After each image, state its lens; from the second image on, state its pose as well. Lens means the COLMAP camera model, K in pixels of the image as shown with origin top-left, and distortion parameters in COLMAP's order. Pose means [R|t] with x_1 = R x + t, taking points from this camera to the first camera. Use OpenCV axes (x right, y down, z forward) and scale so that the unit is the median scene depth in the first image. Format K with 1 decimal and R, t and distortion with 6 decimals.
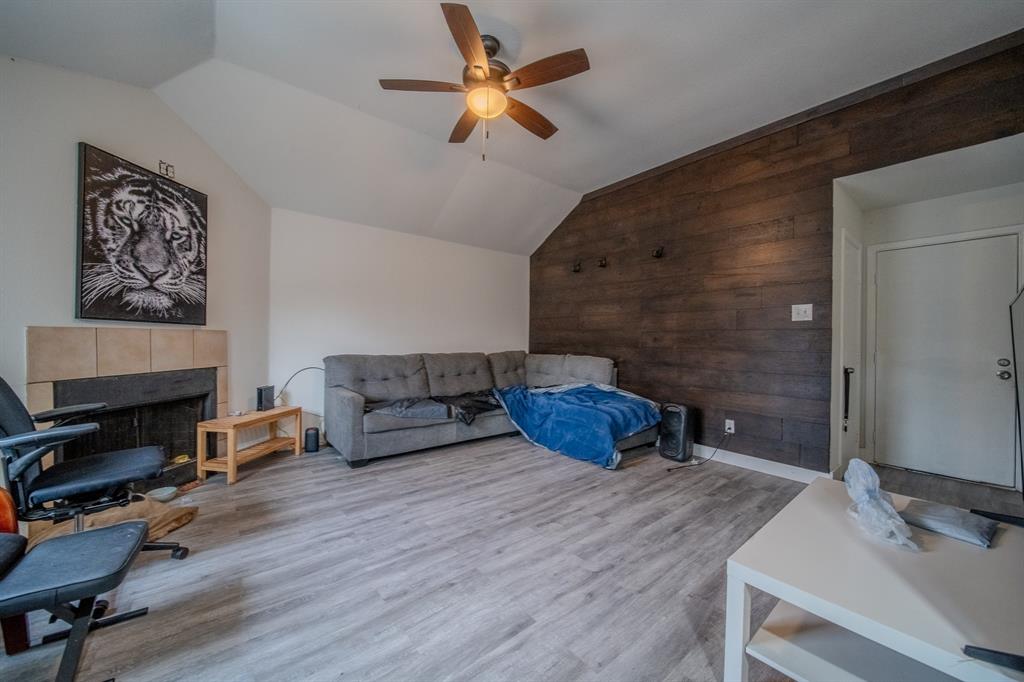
lens RADIAL K [[380.1, 0, 512.0], [0, 380.1, 341.0], [0, 0, 1]] dist [-0.001143, -0.000124]
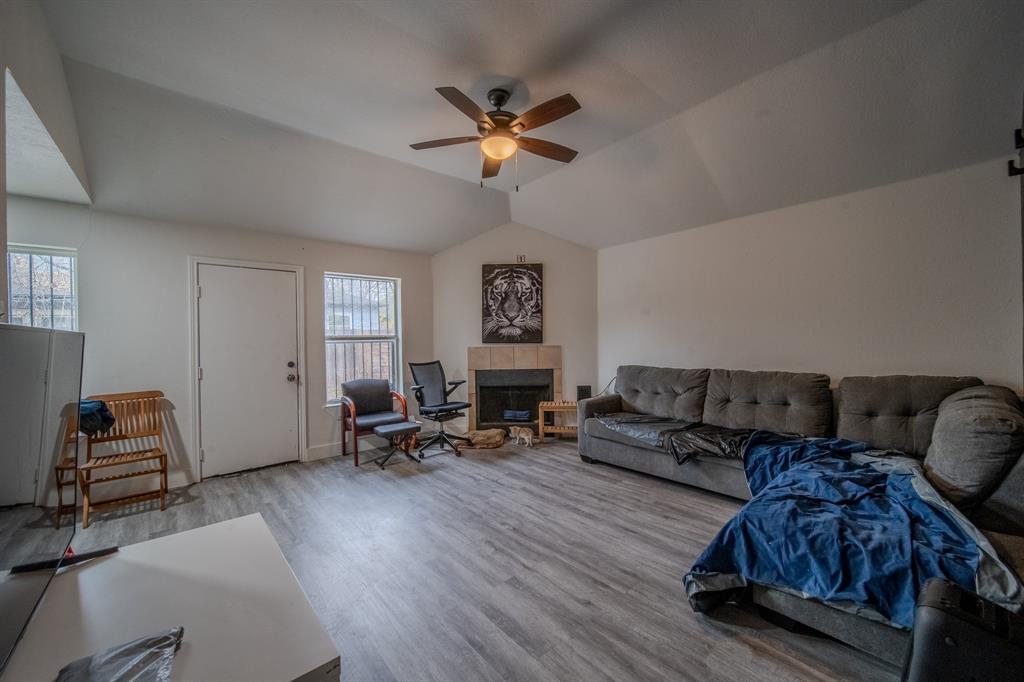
lens RADIAL K [[400.9, 0, 512.0], [0, 400.9, 341.0], [0, 0, 1]] dist [-0.000722, -0.000024]
pose [[0.015238, -0.008876, -0.999844, 1.011073], [0.009289, 0.999919, -0.008735, -0.039366], [0.999841, -0.009154, 0.015319, 0.920634]]
